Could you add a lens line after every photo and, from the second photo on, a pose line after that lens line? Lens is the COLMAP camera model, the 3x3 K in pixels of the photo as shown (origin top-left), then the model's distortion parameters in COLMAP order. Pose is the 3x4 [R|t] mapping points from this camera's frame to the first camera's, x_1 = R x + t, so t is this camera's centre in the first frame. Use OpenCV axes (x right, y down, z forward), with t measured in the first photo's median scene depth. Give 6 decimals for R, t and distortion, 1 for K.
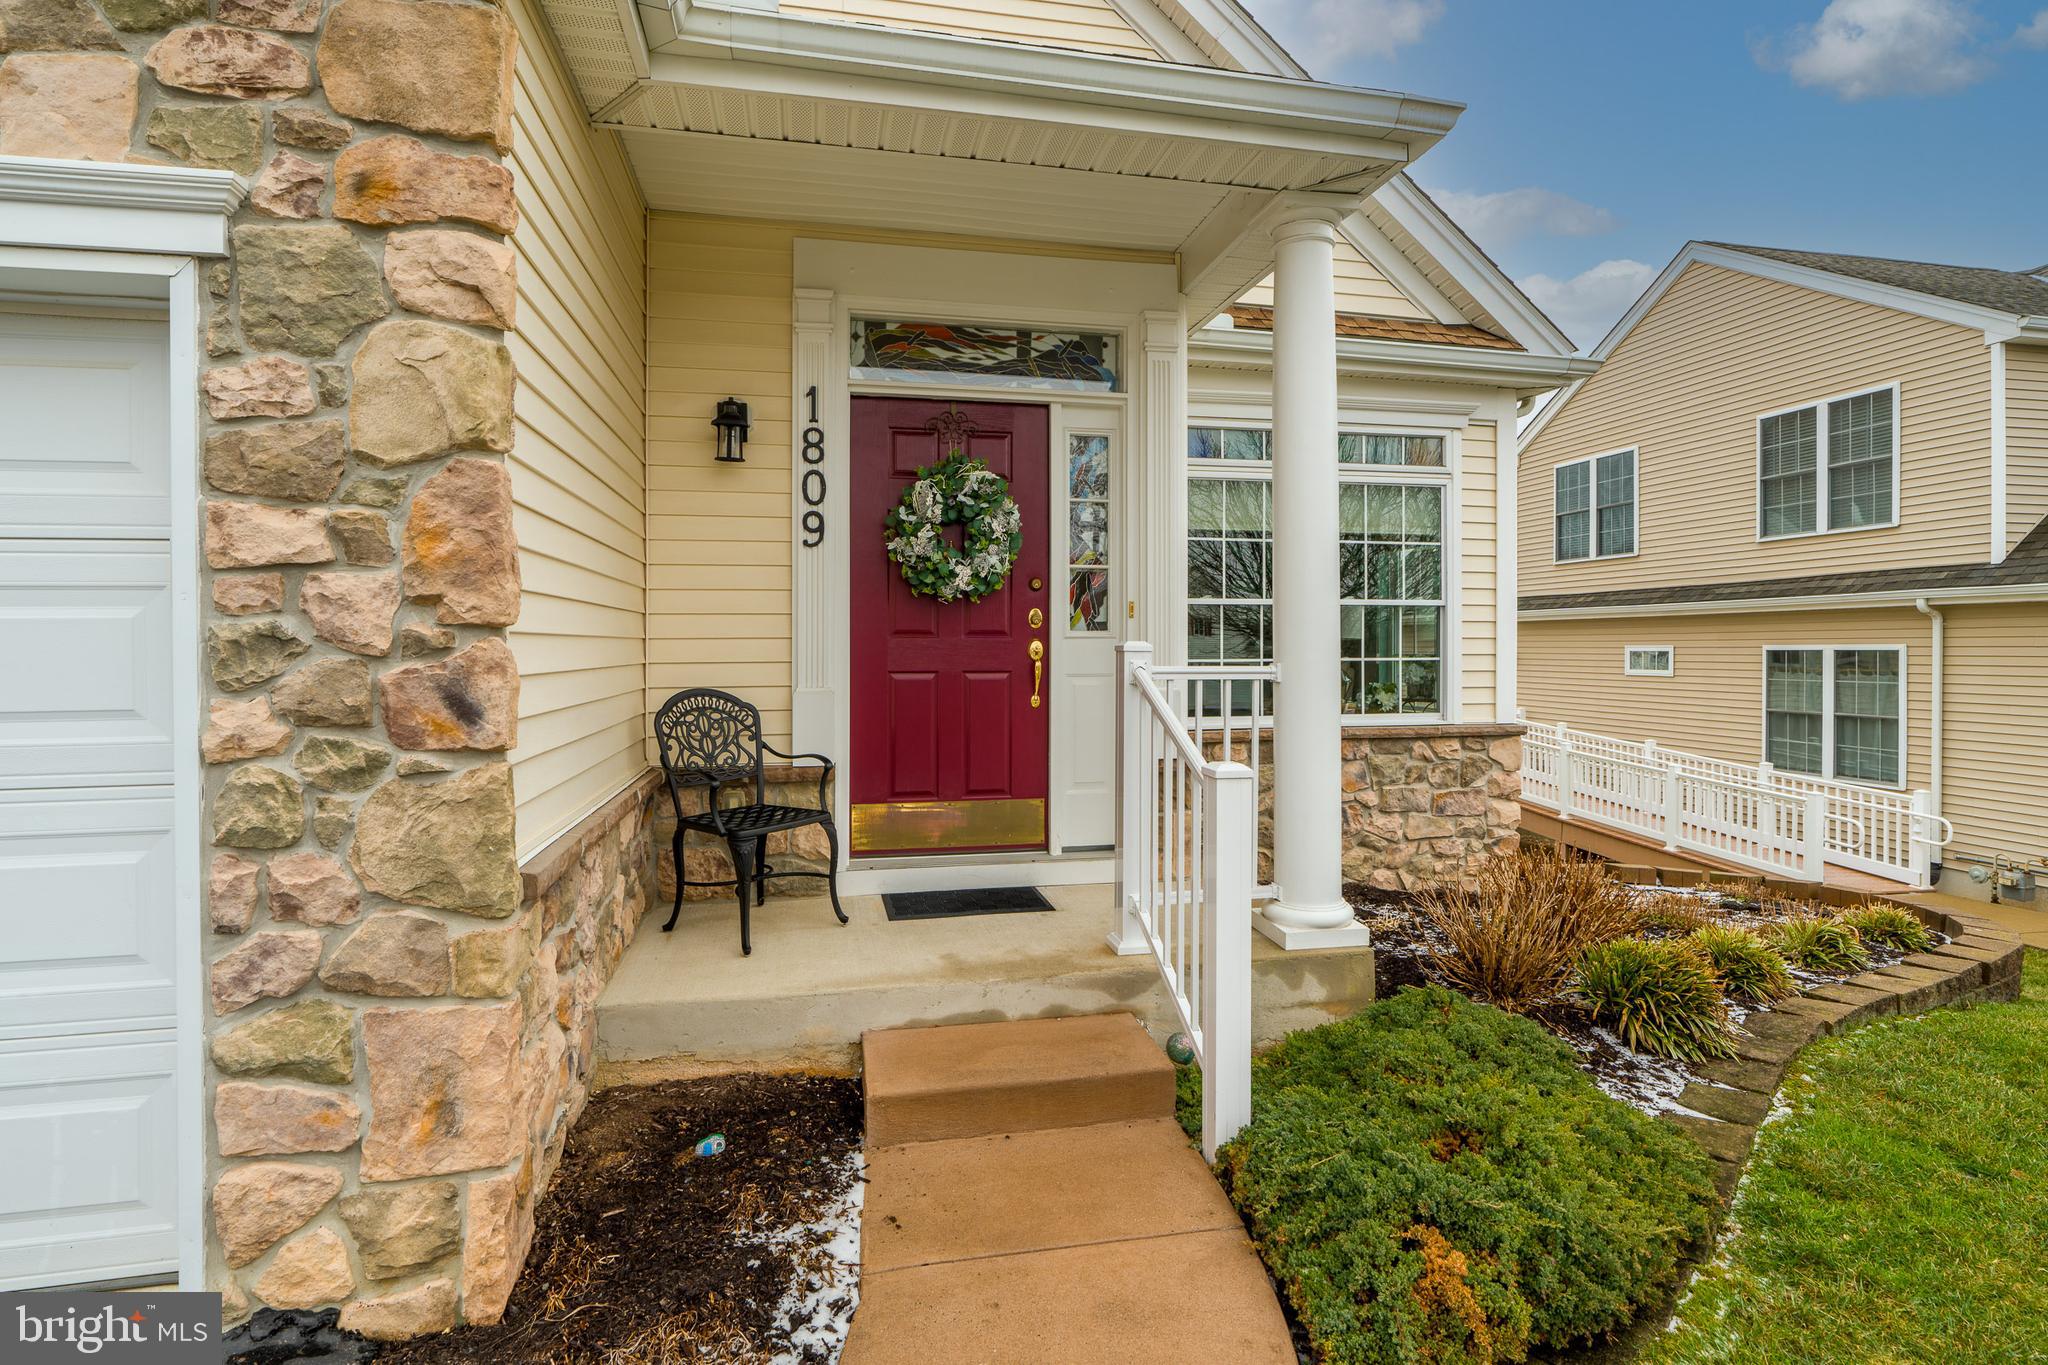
lens RADIAL K [[1057.7, 0, 1052.1], [0, 1057.7, 652.3], [0, 0, 1]] dist [-0.000574, 0.000553]
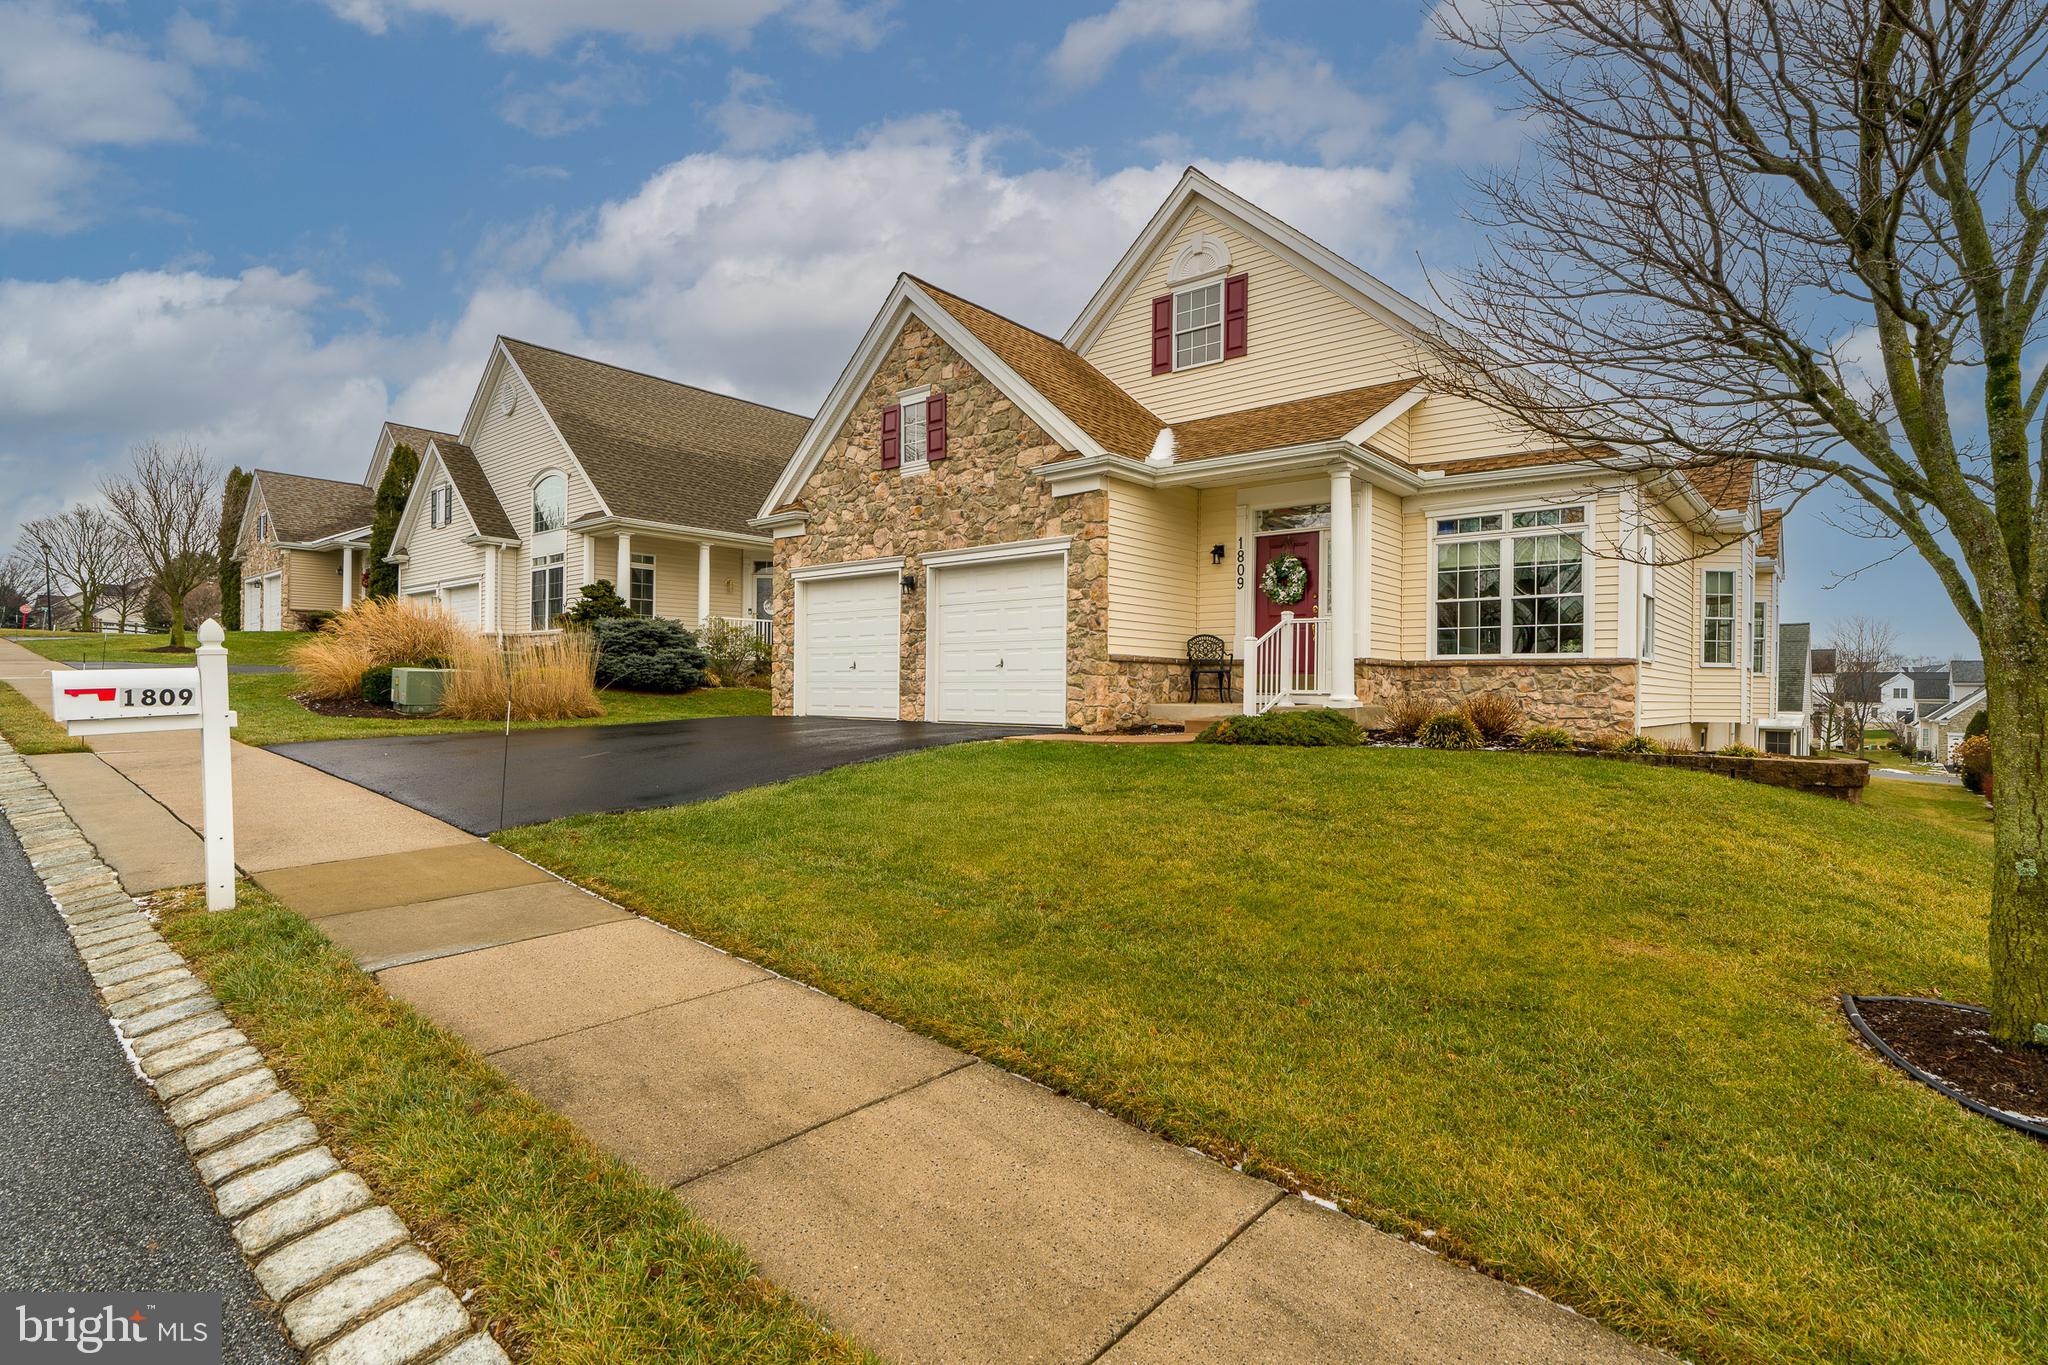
lens RADIAL K [[938.3, 0, 1062.7], [0, 938.3, 681.5], [0, 0, 1]] dist [-0.008372, 0.002564]
pose [[0.641387, 0.003449, -0.767210, 1.072877], [-0.015362, 0.999847, -0.008348, 0.139526], [0.767064, 0.017140, 0.641342, -0.796739]]
